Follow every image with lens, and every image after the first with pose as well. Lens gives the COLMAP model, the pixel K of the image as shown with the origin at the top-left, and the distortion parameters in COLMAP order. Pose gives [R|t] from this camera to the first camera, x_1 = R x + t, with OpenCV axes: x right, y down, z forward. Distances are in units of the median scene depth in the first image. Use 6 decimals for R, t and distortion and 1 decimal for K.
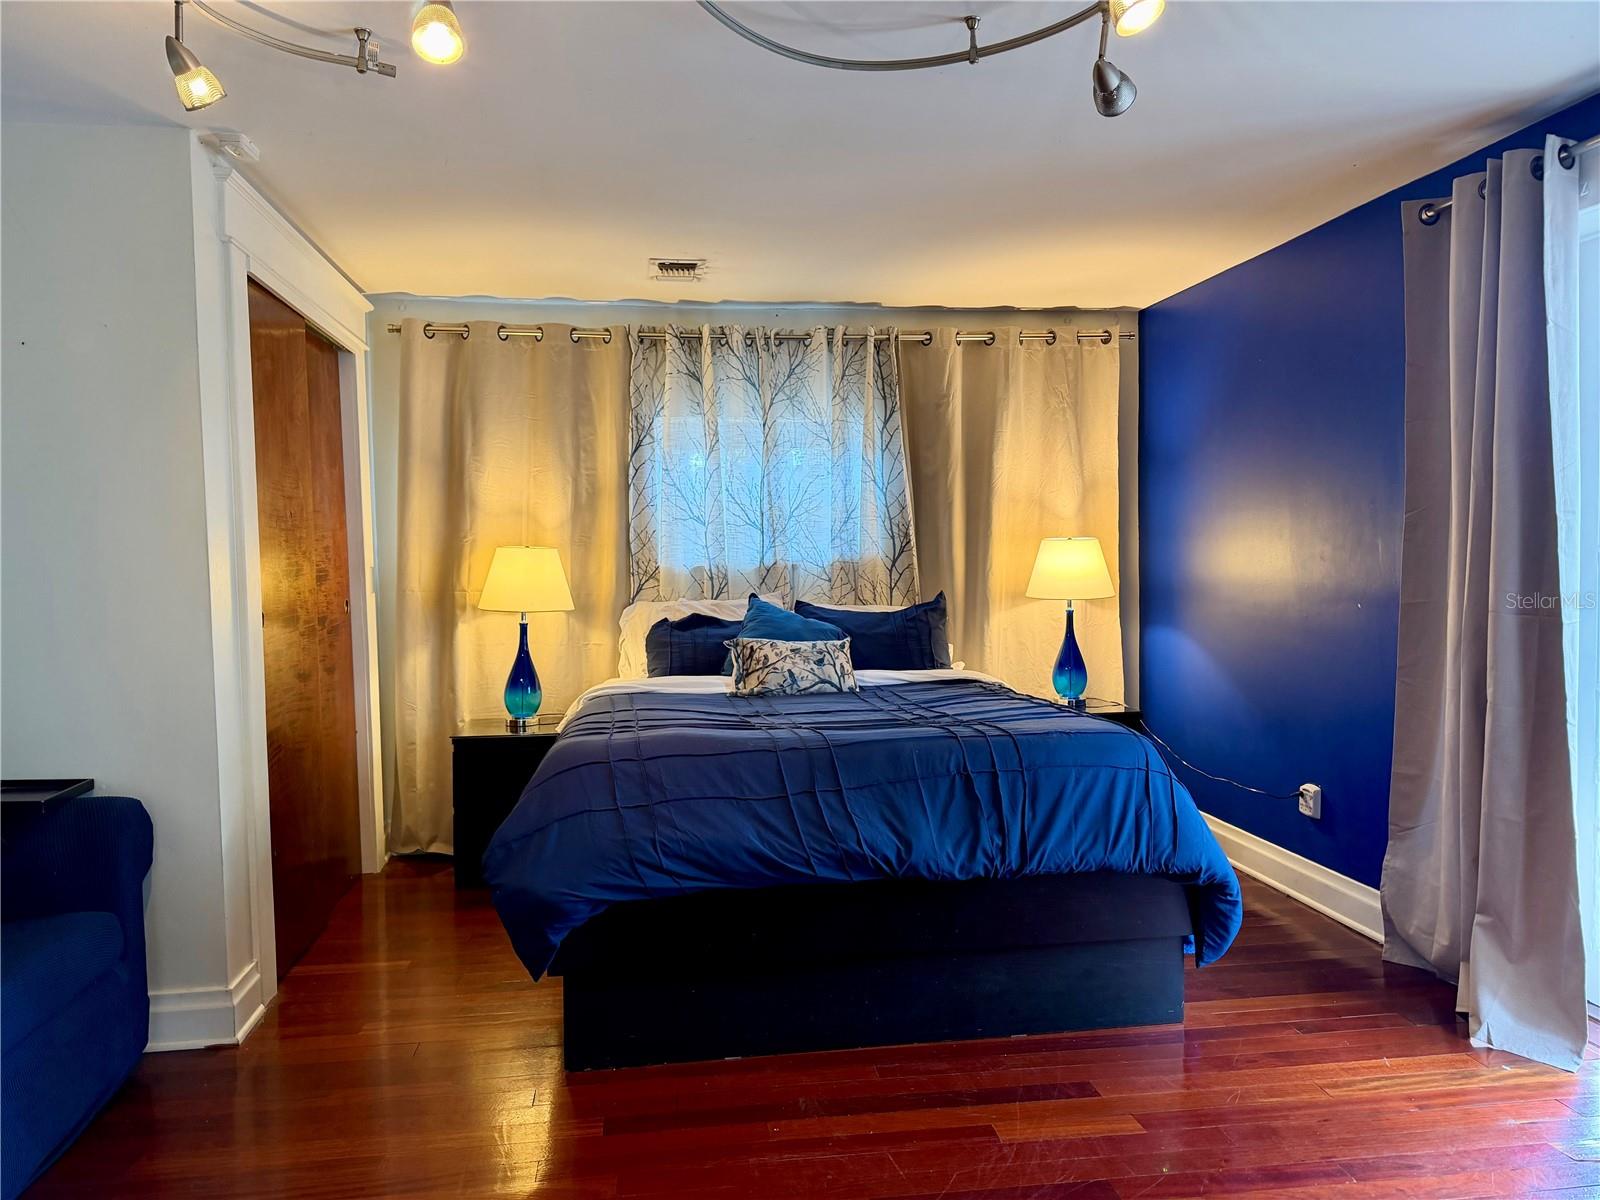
lens RADIAL K [[1118.0, 0, 800.5], [0, 1118.0, 604.7], [0, 0, 1]] dist [0.106955, -0.131999]
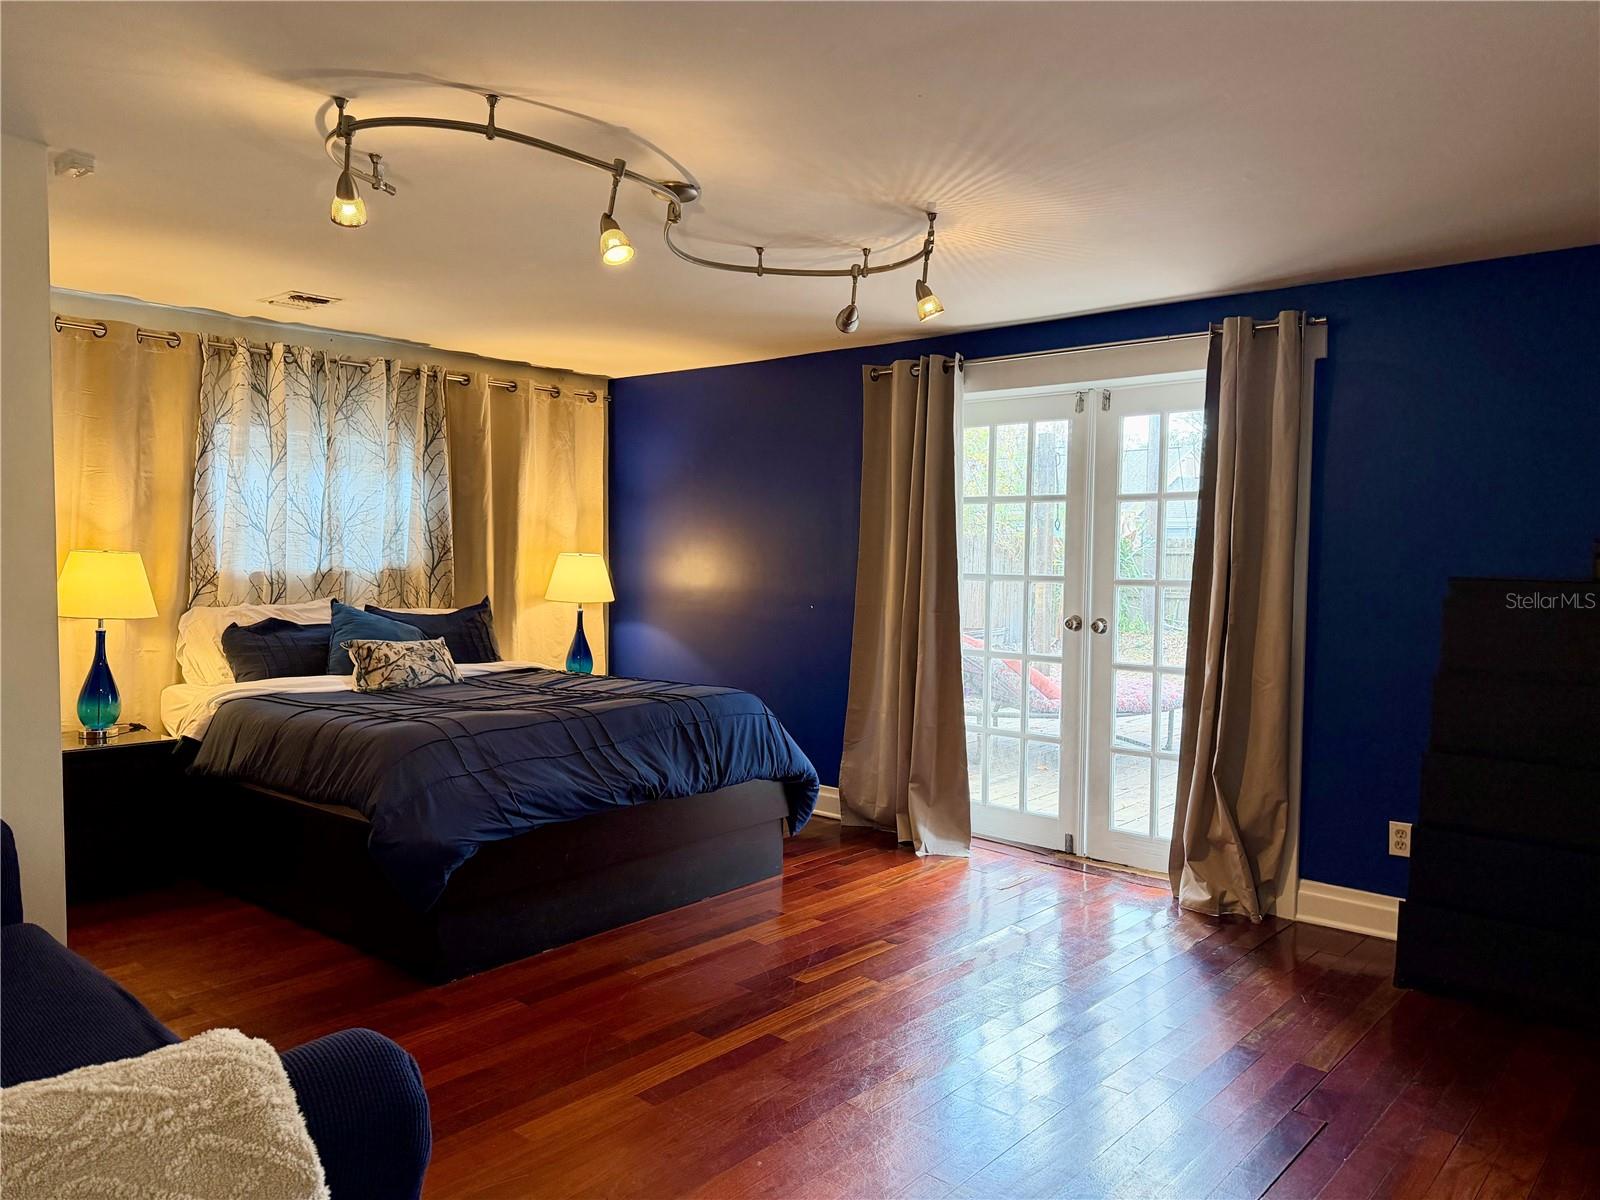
lens RADIAL K [[1109.7, 0, 794.6], [0, 1109.7, 607.2], [0, 0, 1]] dist [0.140199, -0.247311]
pose [[0.757430, -0.008118, 0.652866, -0.410863], [0.003451, 0.999959, 0.008430, -0.009383], [-0.652907, -0.004132, 0.757427, -0.114075]]
